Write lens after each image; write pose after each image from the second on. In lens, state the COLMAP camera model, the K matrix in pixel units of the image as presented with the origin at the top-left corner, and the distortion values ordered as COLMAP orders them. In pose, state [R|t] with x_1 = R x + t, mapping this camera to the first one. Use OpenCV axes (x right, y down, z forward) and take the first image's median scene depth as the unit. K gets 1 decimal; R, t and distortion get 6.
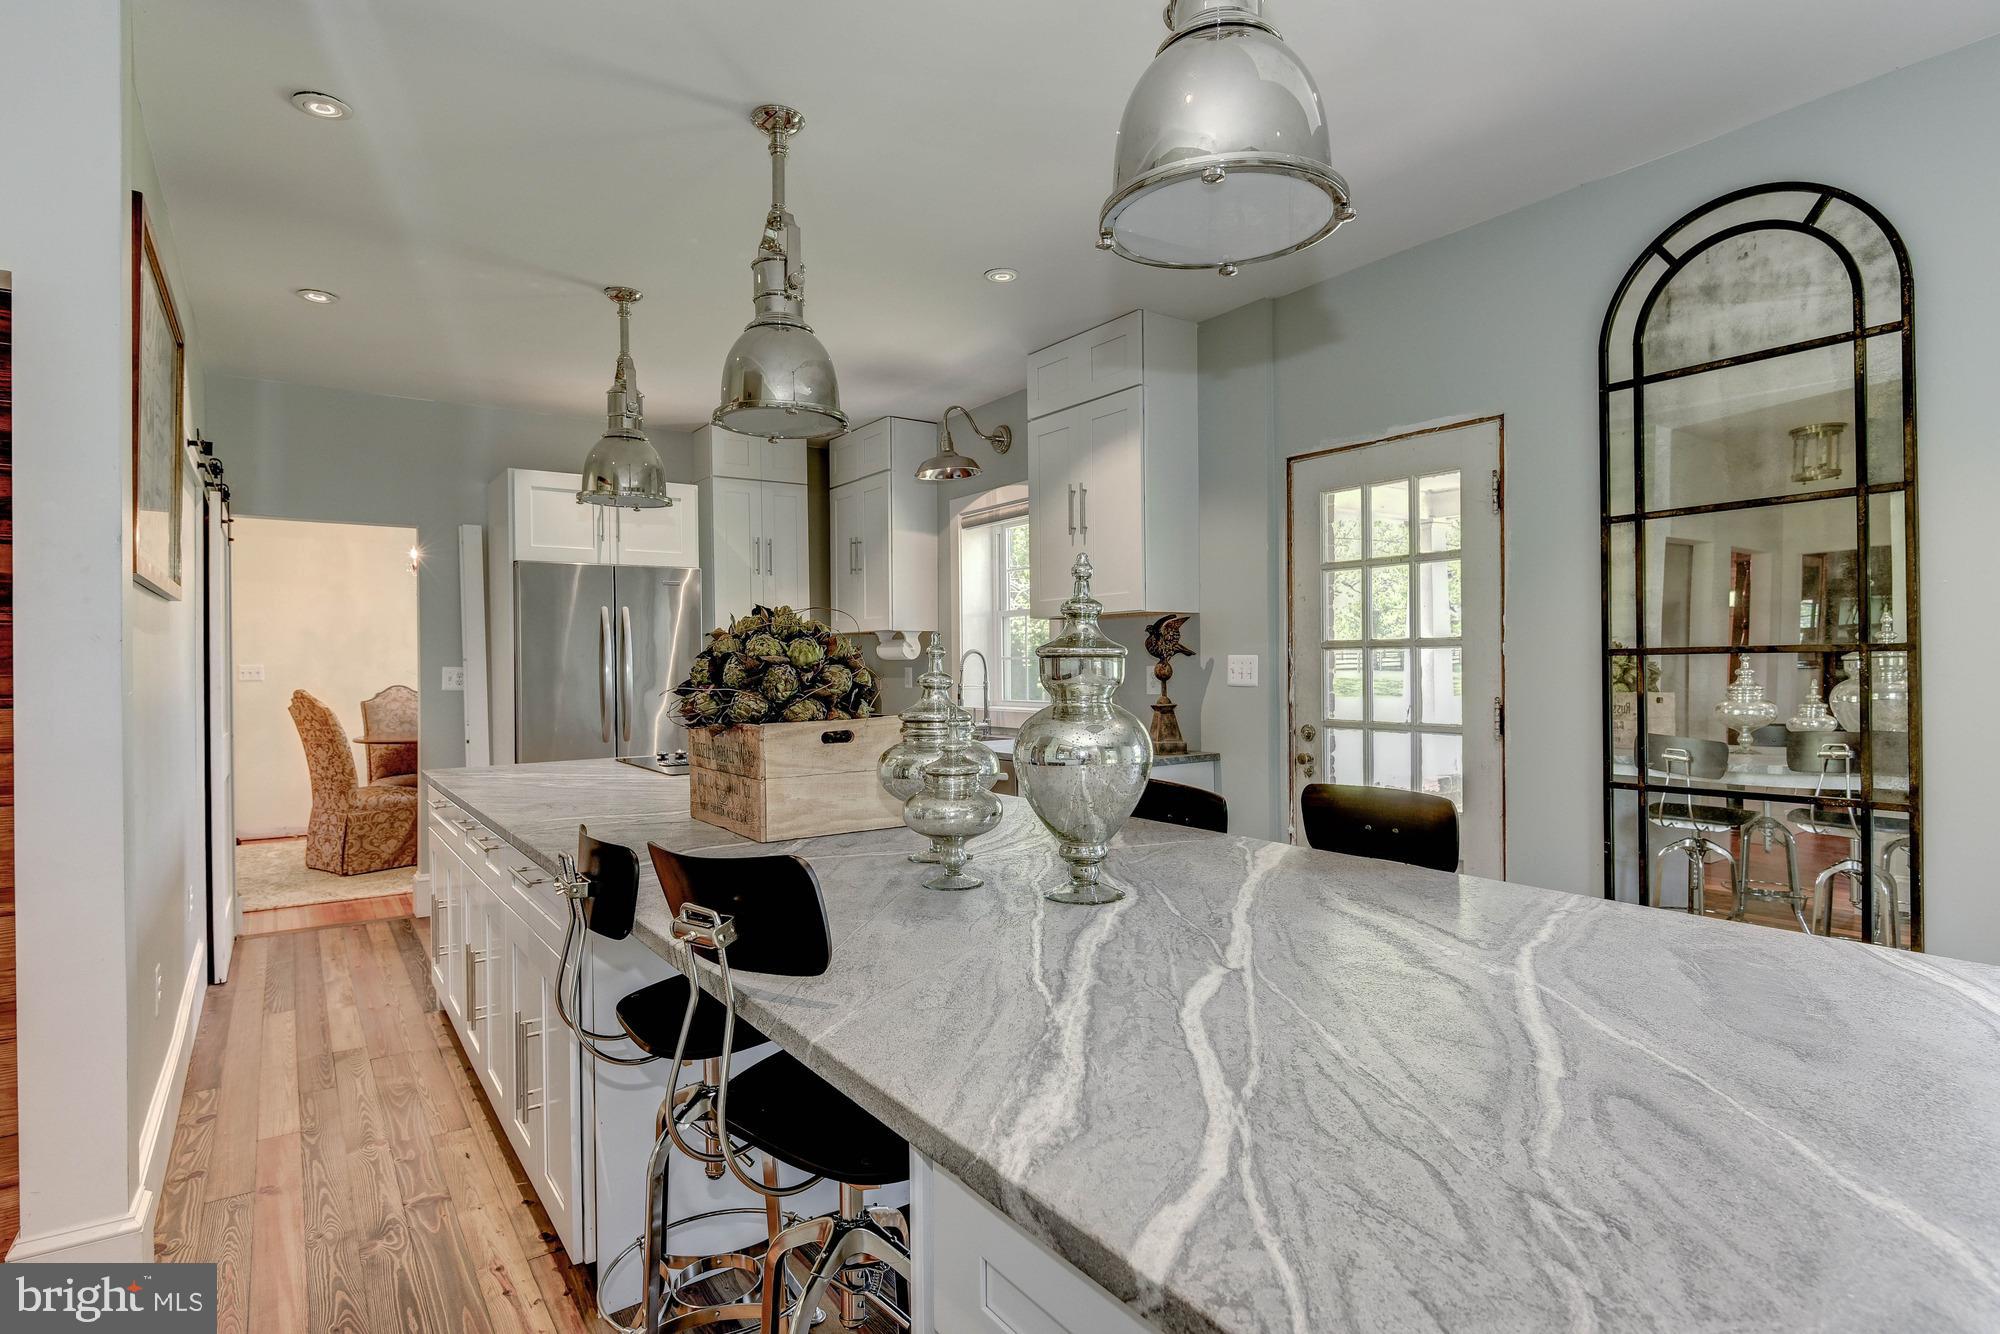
lens RADIAL K [[1004.7, 0, 1026.5], [0, 1004.7, 660.9], [0, 0, 1]] dist [-0.017270, -0.000867]
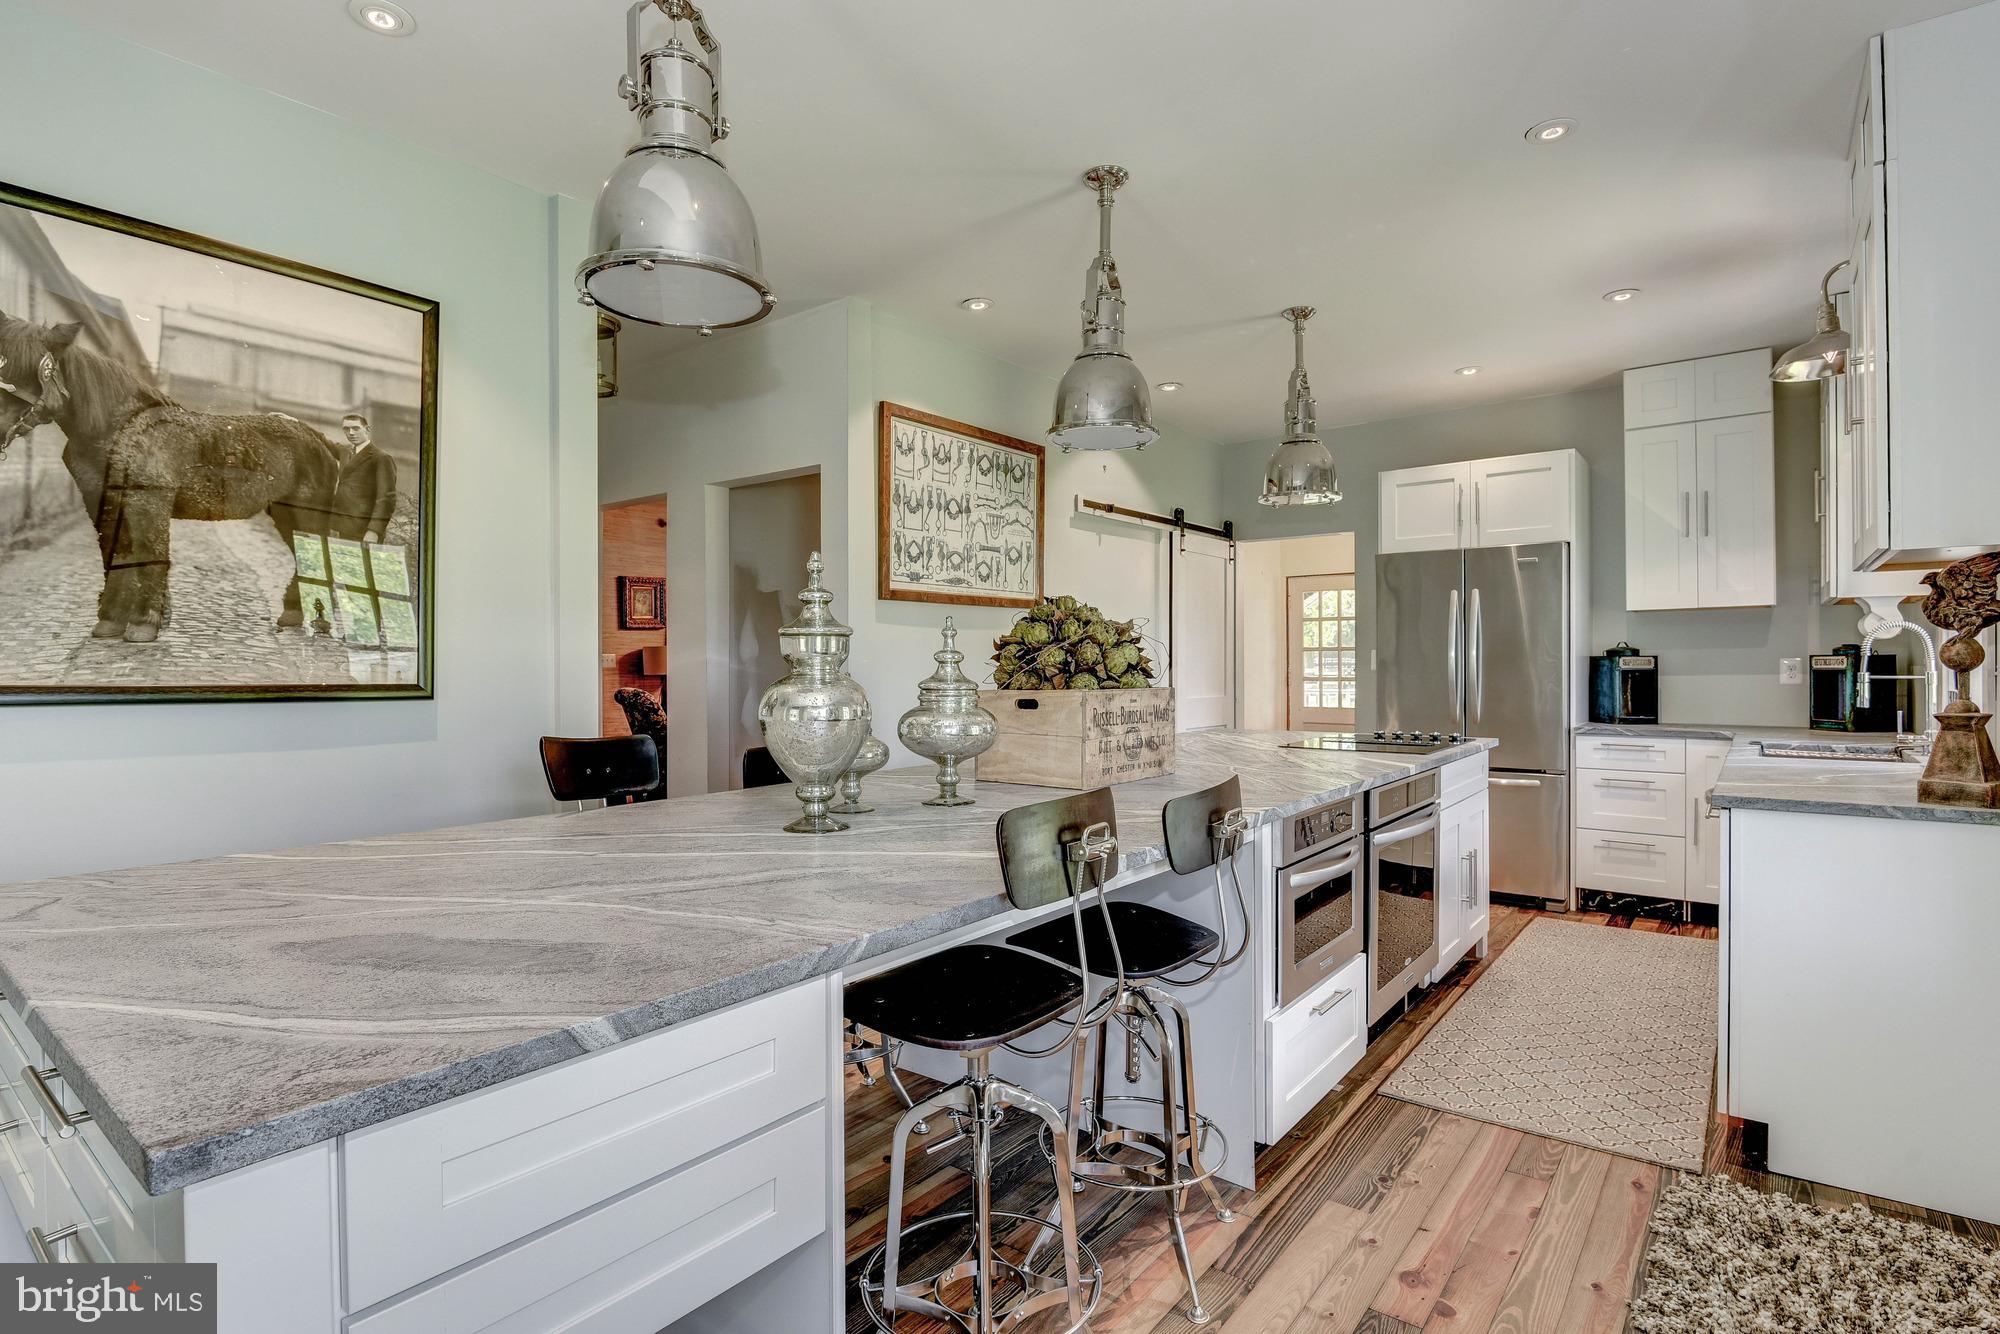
lens RADIAL K [[1004.7, 0, 1027.8], [0, 1004.7, 661.1], [0, 0, 1]] dist [-0.017270, -0.000867]
pose [[0.284729, 0.007793, -0.958576, 0.581866], [0.004627, 0.999944, 0.009504, 0.007745], [0.958597, -0.007141, 0.284677, 0.395577]]
